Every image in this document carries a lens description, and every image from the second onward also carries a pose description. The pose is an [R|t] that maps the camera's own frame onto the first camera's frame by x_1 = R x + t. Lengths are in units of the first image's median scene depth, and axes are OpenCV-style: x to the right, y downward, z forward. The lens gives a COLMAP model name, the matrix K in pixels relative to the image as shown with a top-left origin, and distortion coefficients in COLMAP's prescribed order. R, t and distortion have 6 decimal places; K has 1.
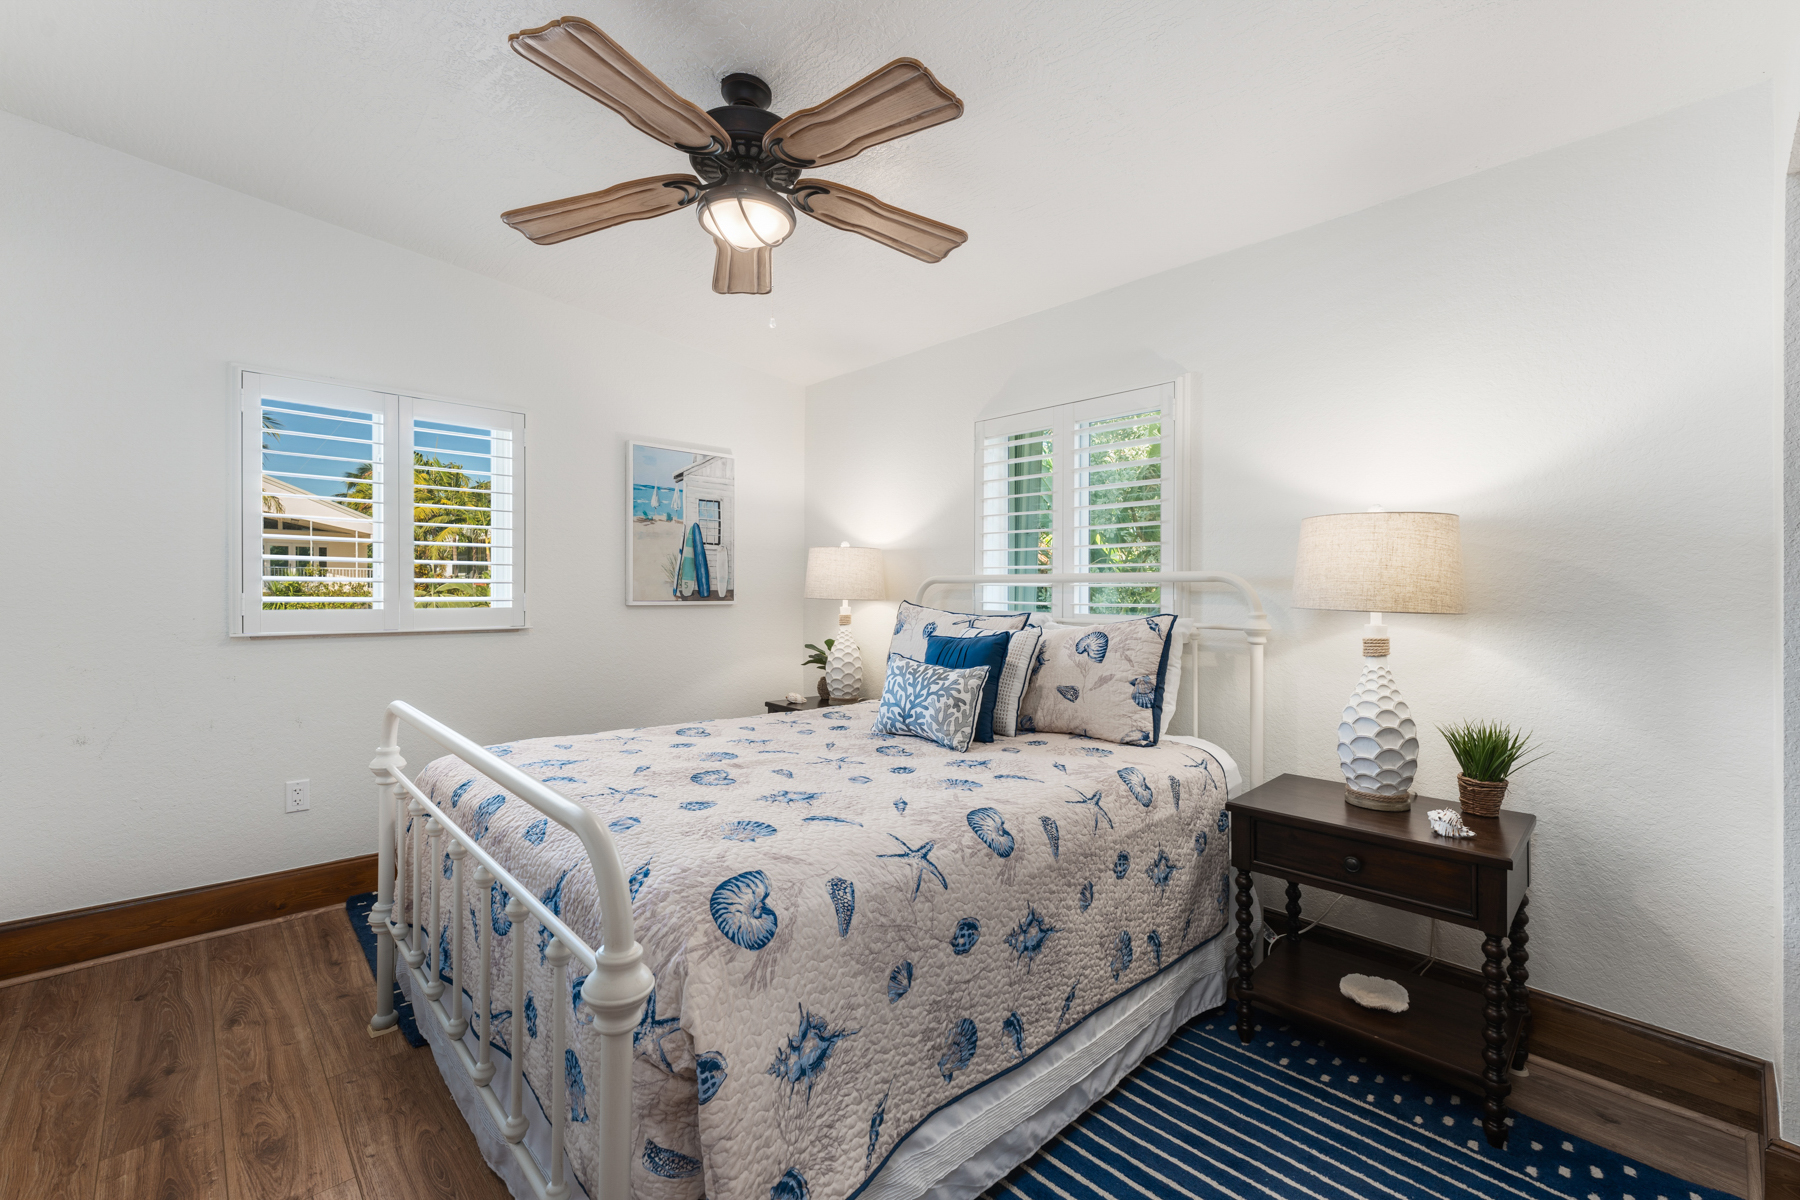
lens RADIAL K [[755.3, 0, 890.2], [0, 755.3, 583.2], [0, 0, 1]] dist [-0.000123, -0.000090]
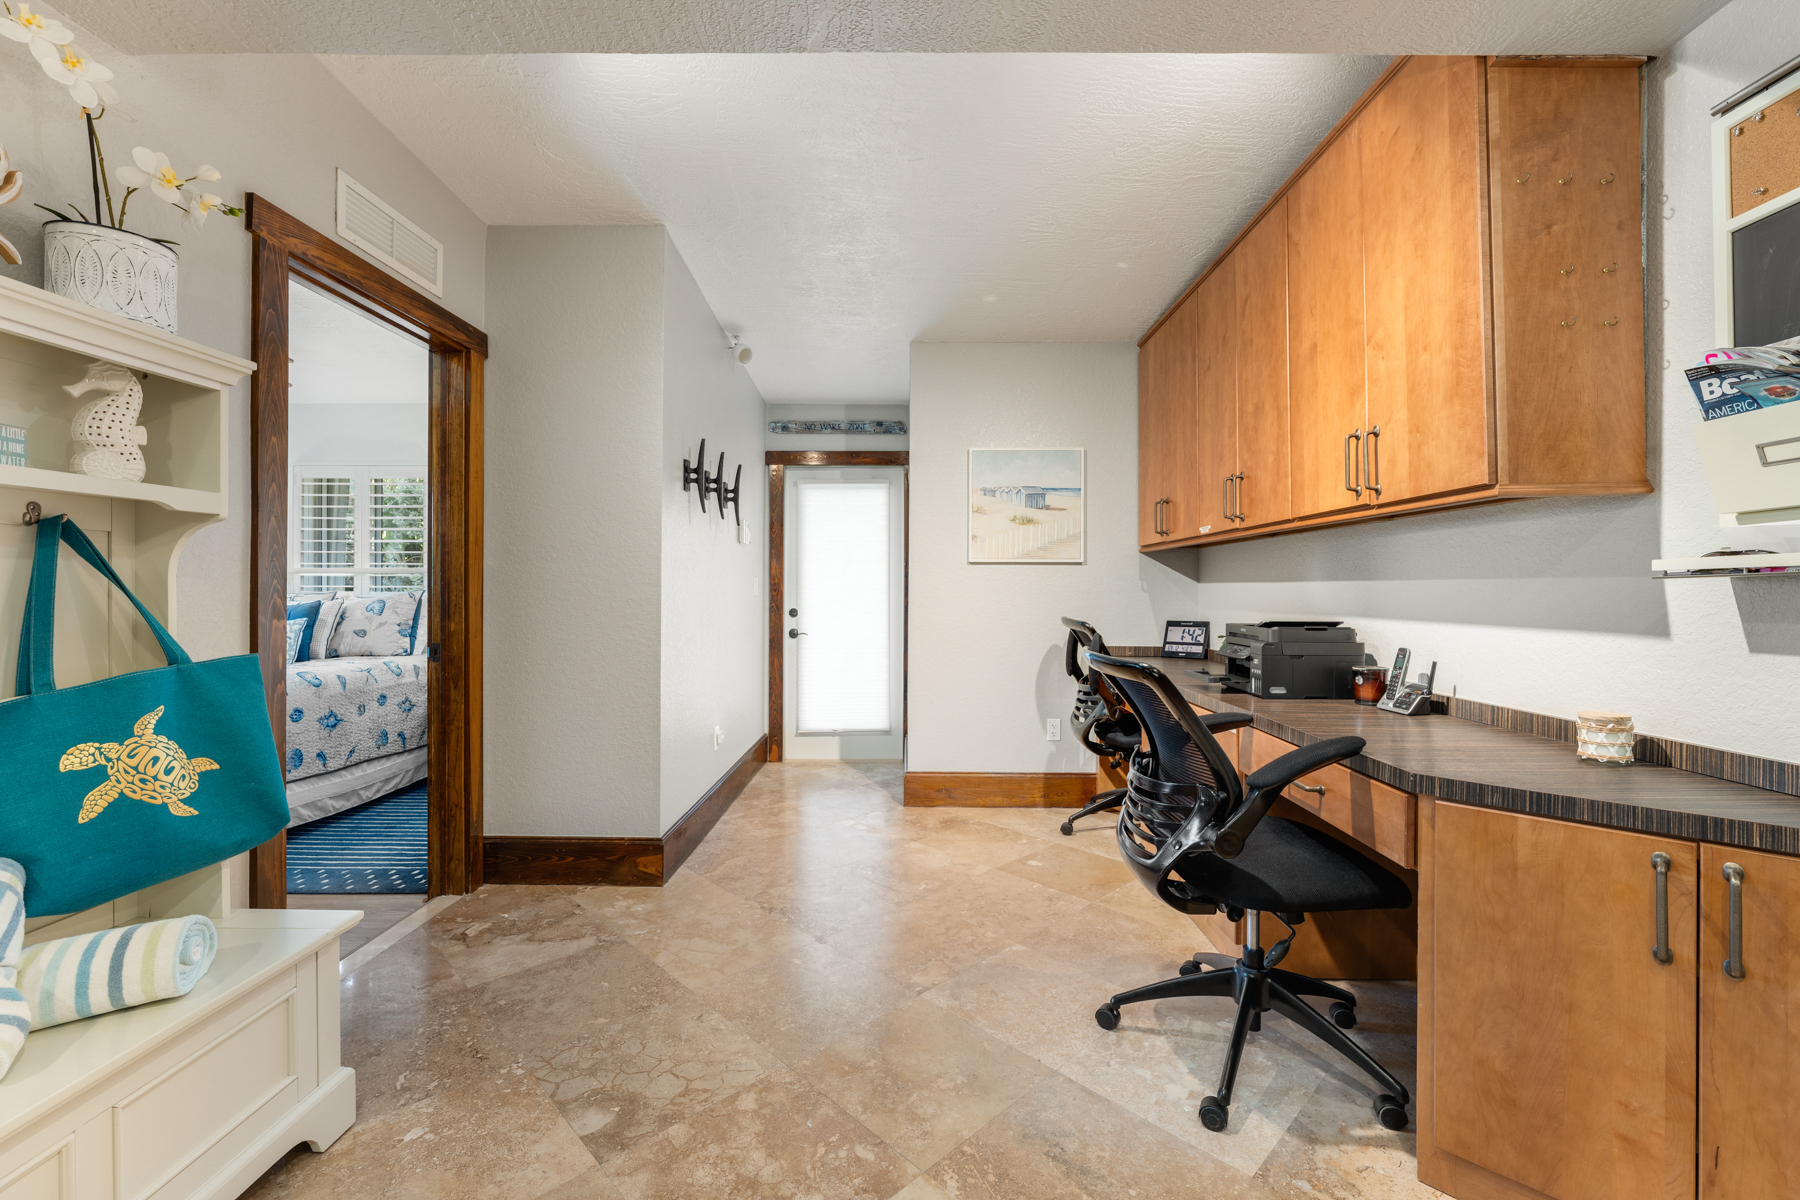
lens RADIAL K [[755.3, 0, 890.2], [0, 755.3, 583.2], [0, 0, 1]] dist [-0.000123, -0.000090]
pose [[0.698219, -0.001503, 0.715883, -0.223429], [-0.004704, 0.999967, 0.006687, 0.006834], [-0.715869, -0.008037, 0.698188, -1.502004]]
